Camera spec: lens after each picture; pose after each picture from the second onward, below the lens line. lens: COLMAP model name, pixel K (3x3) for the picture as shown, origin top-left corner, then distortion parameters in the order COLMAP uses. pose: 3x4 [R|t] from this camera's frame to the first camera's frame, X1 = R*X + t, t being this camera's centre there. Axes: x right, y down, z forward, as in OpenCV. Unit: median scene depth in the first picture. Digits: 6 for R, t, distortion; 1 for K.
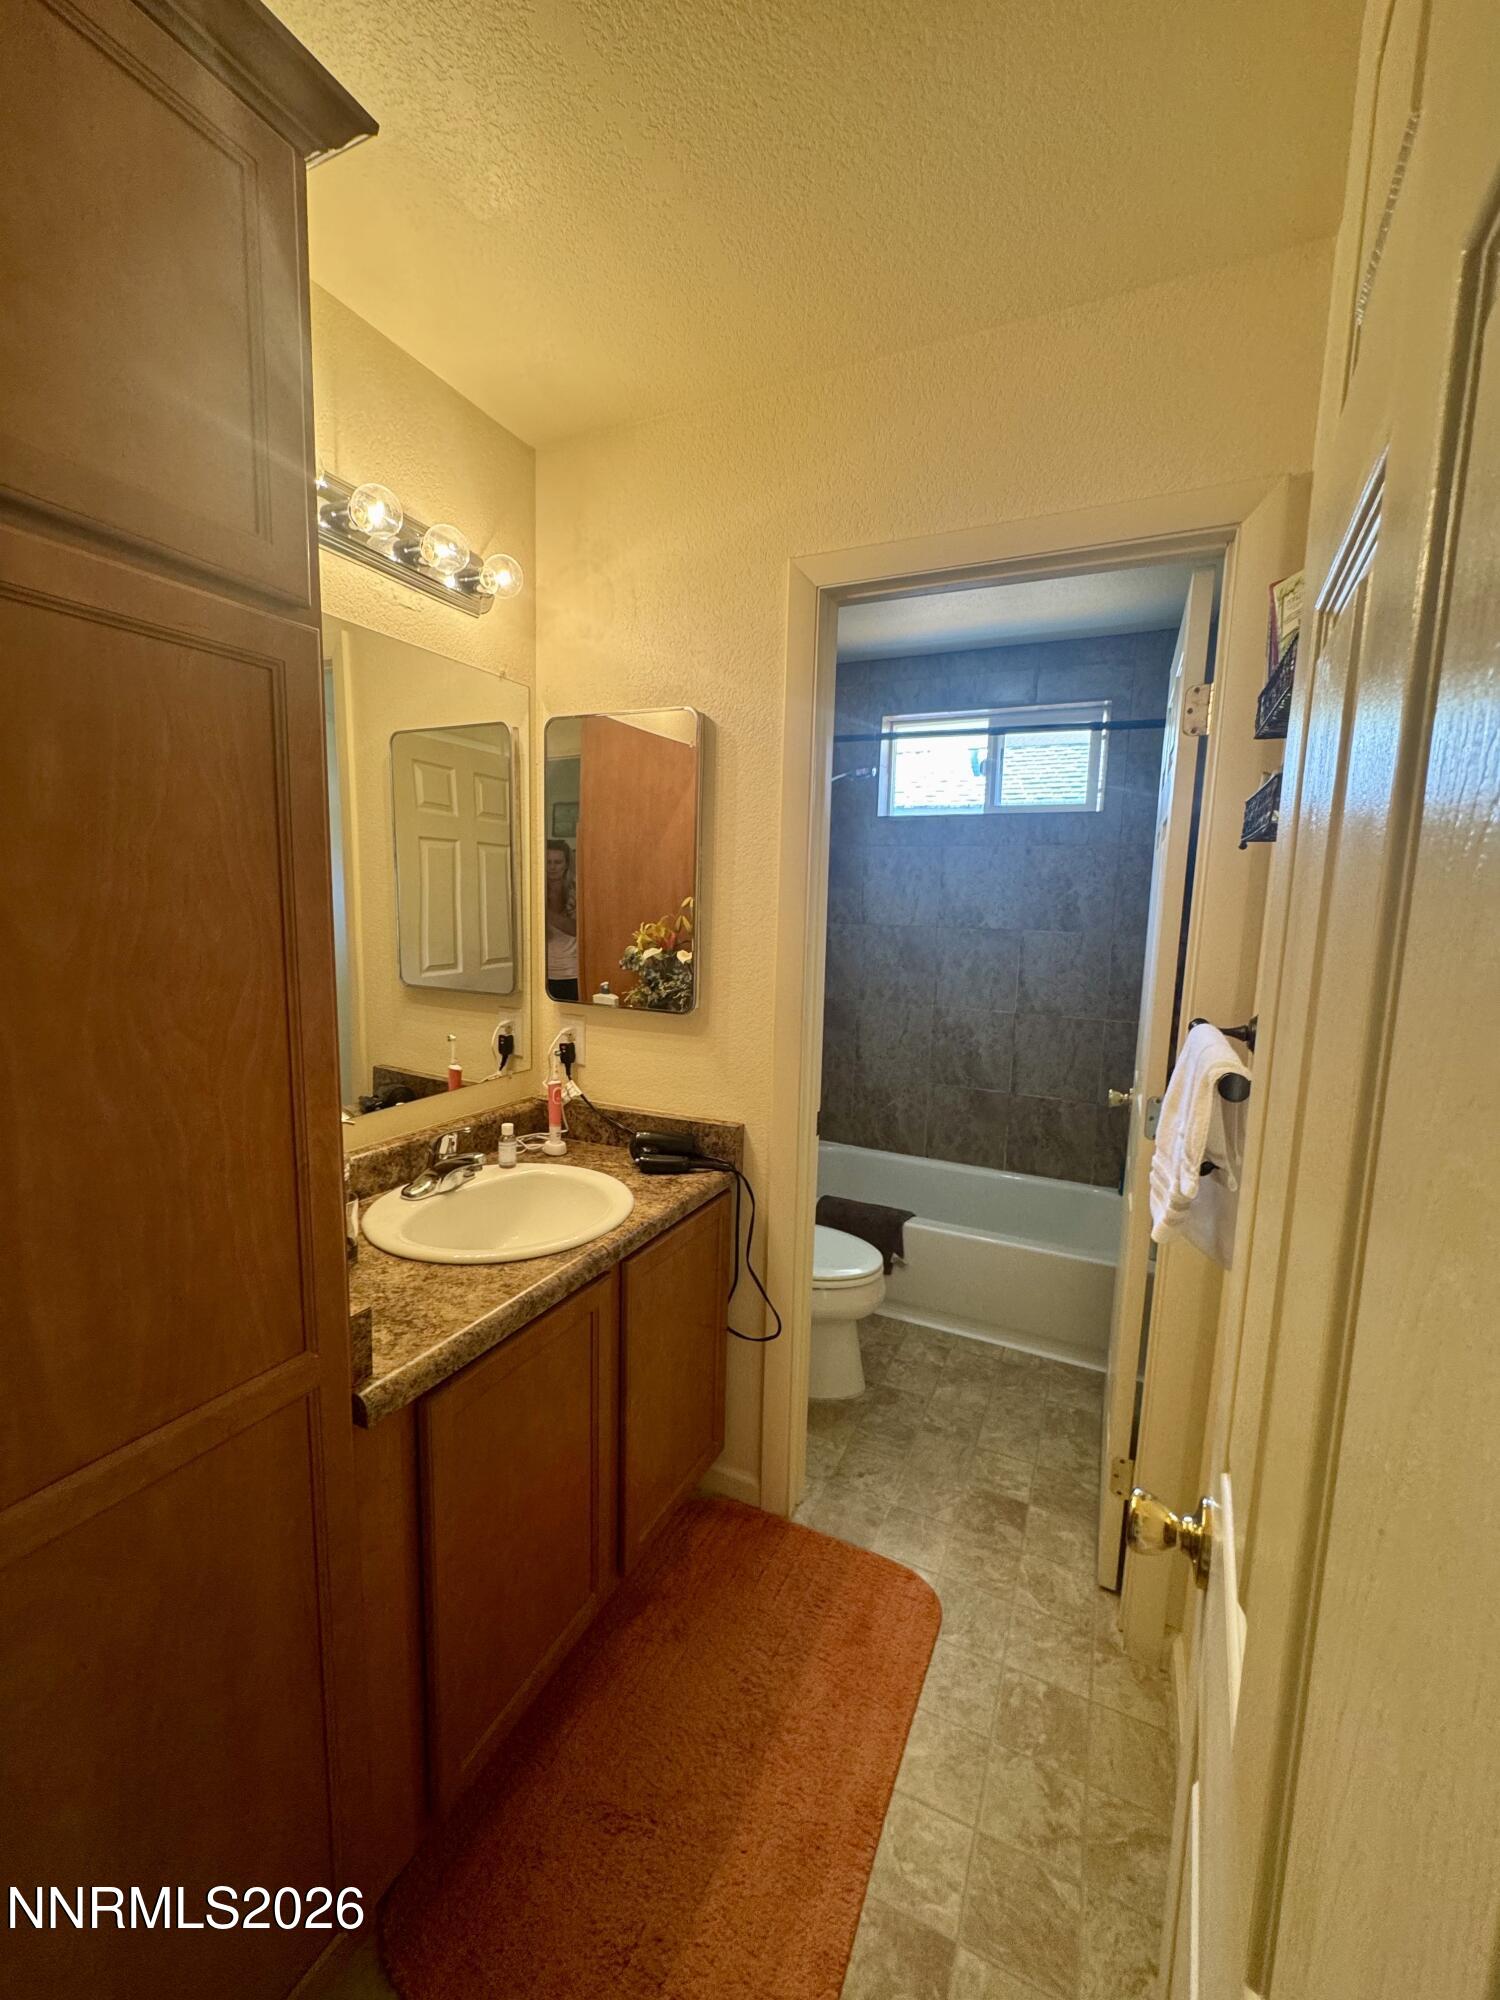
lens RADIAL K [[793.6, 0, 740.4], [0, 793.6, 998.2], [0, 0, 1]] dist [-0.009354, 0.000072]
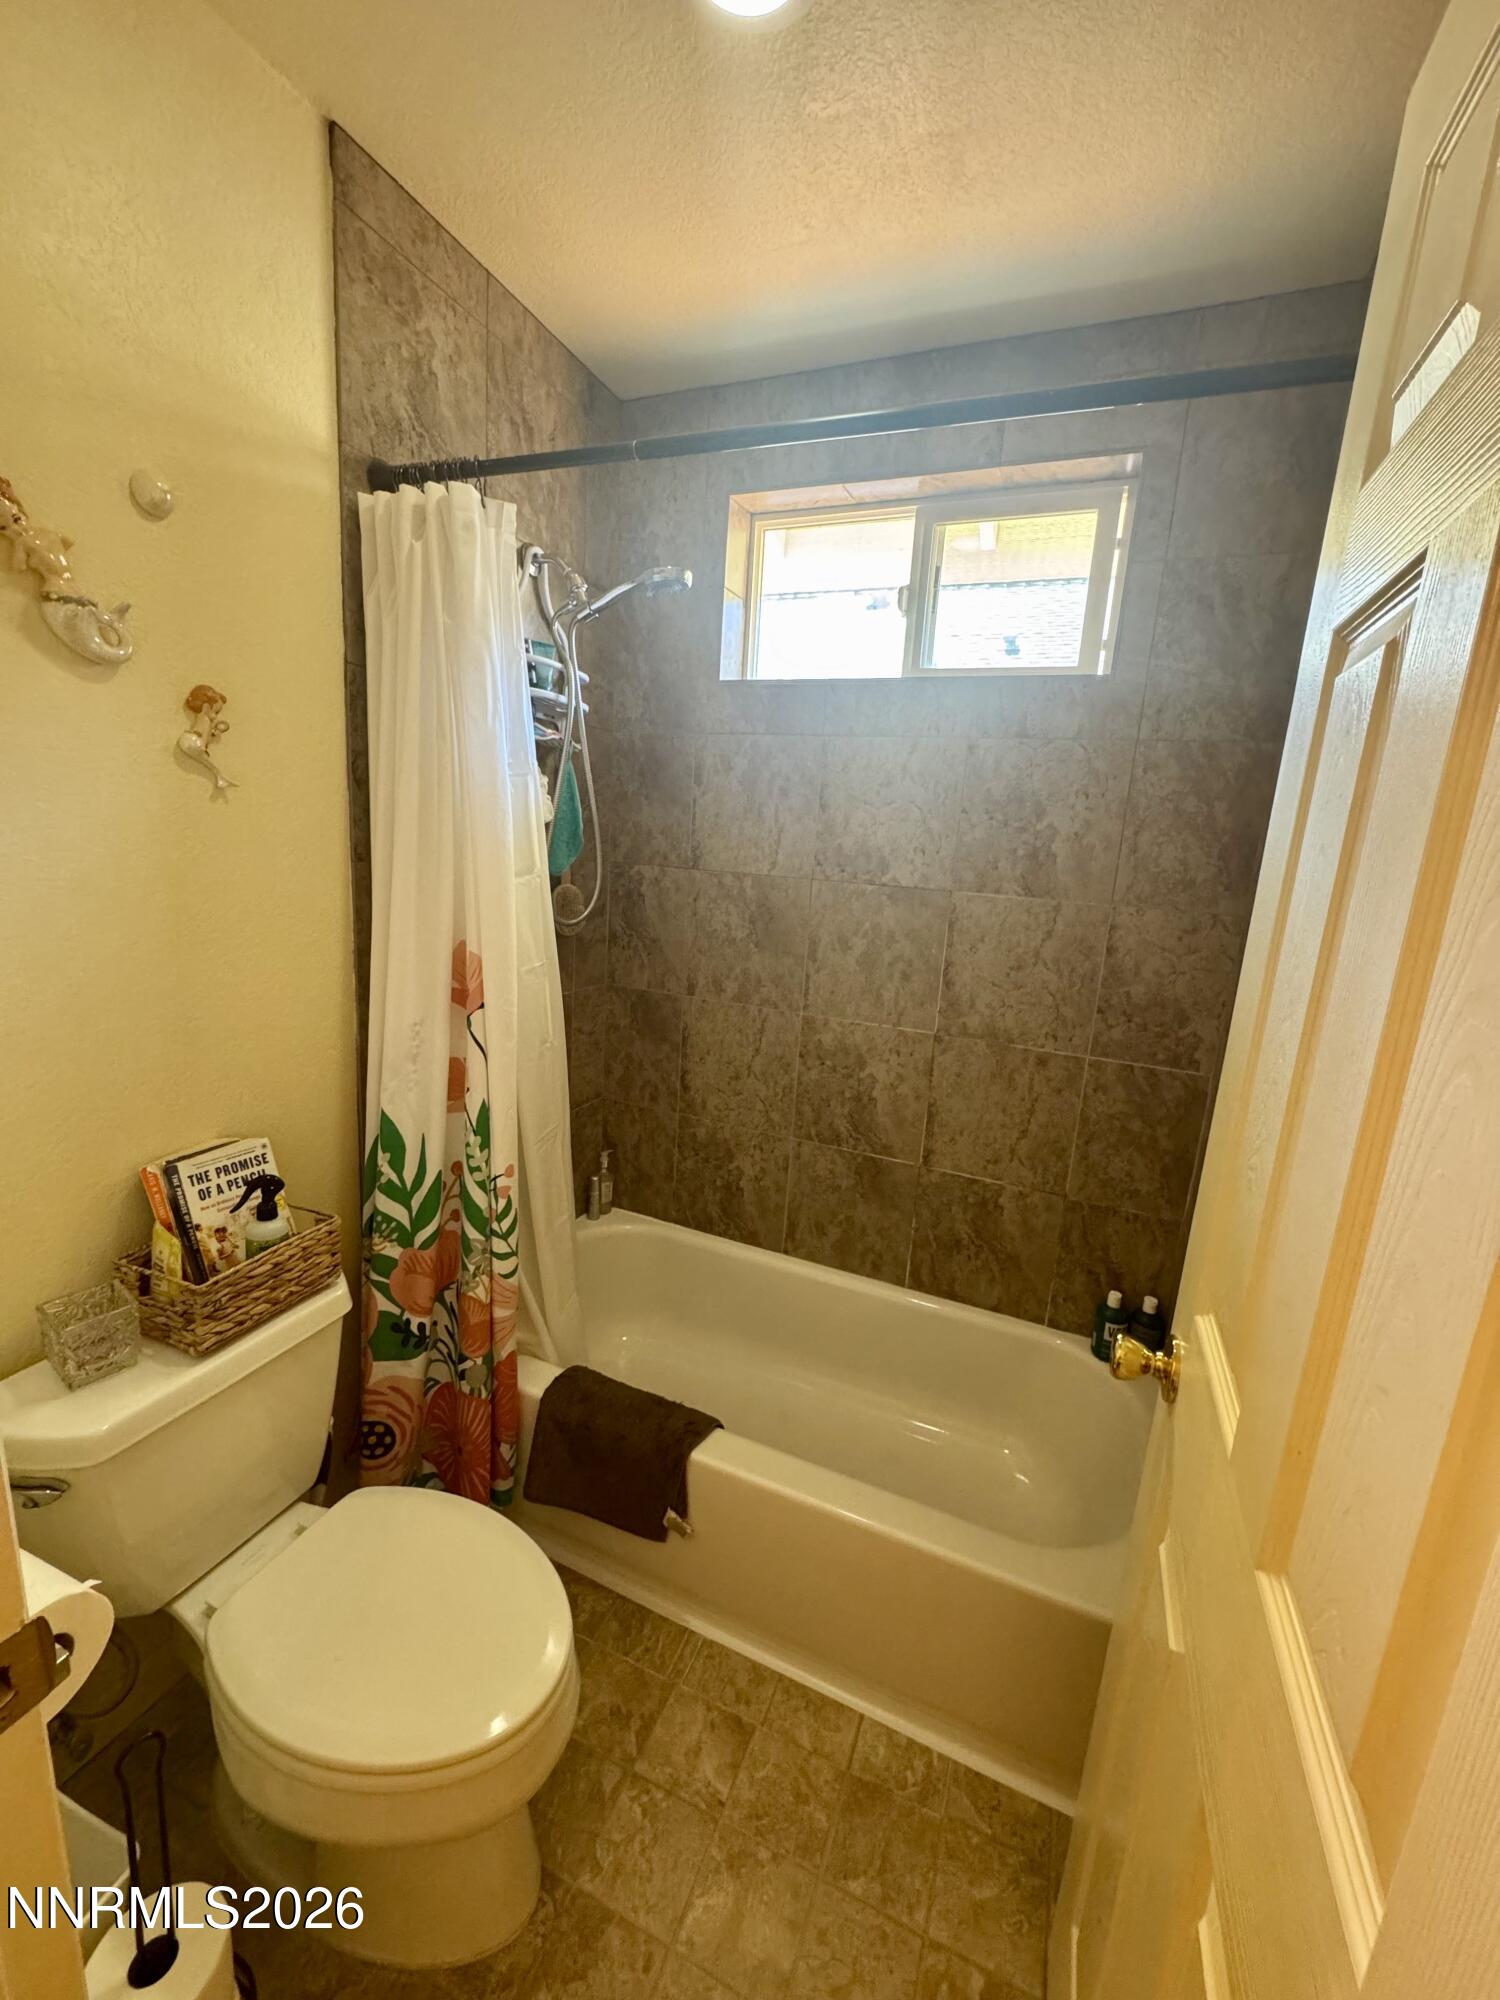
lens RADIAL K [[793.6, 0, 747.2], [0, 793.6, 993.9], [0, 0, 1]] dist [-0.009354, 0.000072]
pose [[0.997755, 0.032420, 0.058601, 0.170351], [-0.036227, 0.997220, 0.065113, -0.042519], [-0.056327, -0.067090, 0.996156, 0.421267]]
